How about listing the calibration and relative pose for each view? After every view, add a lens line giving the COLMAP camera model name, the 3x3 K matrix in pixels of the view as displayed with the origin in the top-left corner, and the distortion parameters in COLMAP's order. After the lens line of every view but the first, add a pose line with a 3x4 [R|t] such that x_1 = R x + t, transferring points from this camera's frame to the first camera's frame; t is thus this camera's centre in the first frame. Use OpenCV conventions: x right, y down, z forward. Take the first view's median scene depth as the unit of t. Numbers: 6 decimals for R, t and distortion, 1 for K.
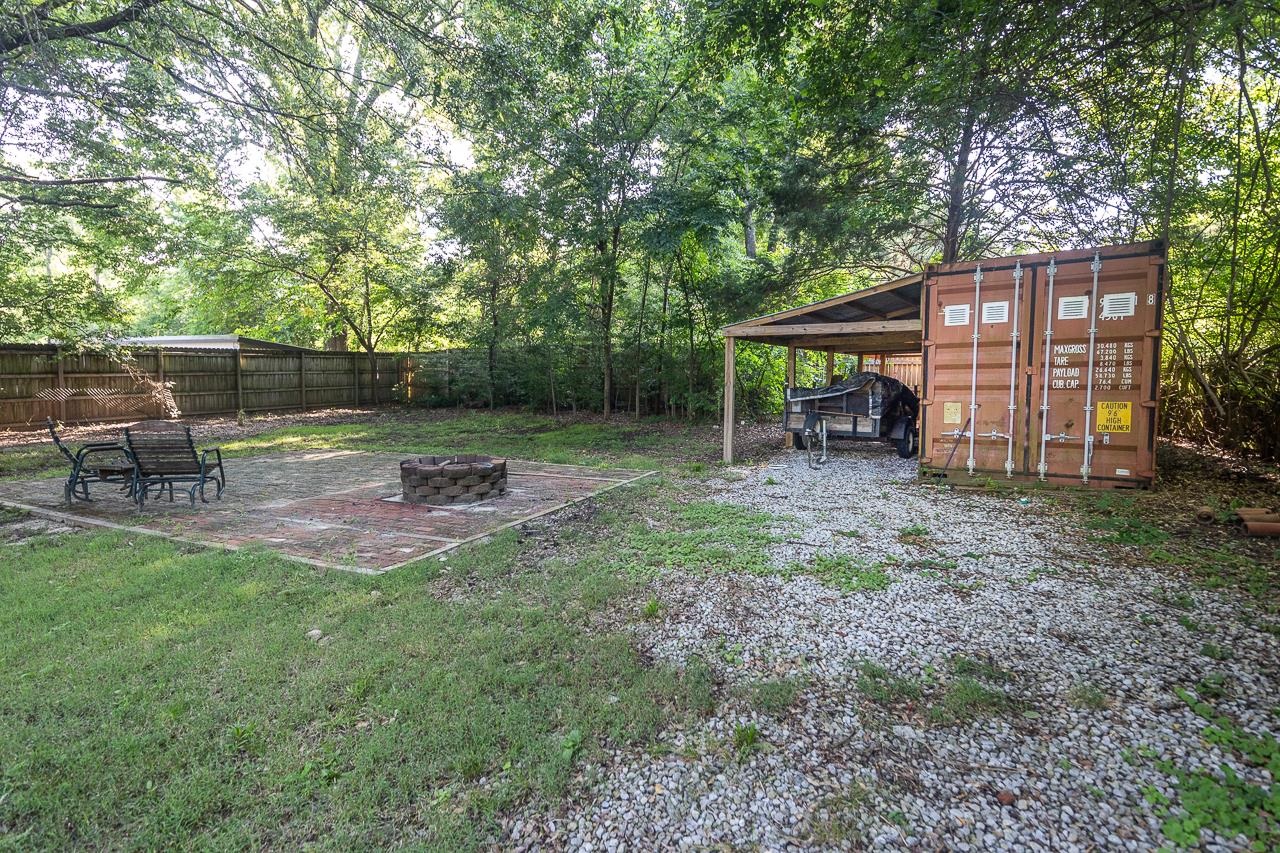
lens RADIAL K [[605.9, 0, 640.0], [0, 605.9, 426.5], [0, 0, 1]] dist [0.061925, -0.026554]
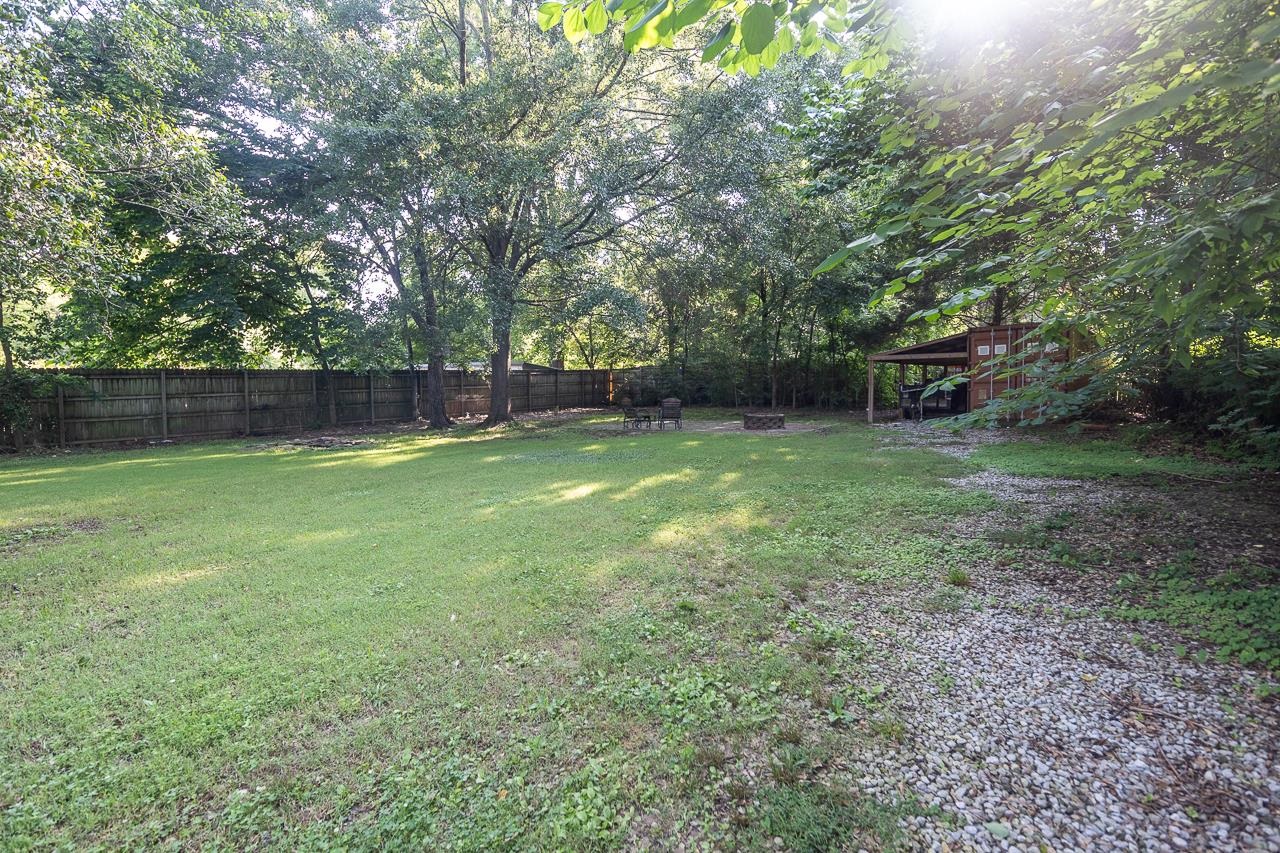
lens RADIAL K [[605.9, 0, 640.0], [0, 605.9, 426.5], [0, 0, 1]] dist [0.061925, -0.026554]
pose [[0.990086, -0.006190, -0.140327, -0.257916], [0.004088, 0.999875, -0.015266, 0.079055], [0.140404, 0.014541, 0.989988, -0.881515]]
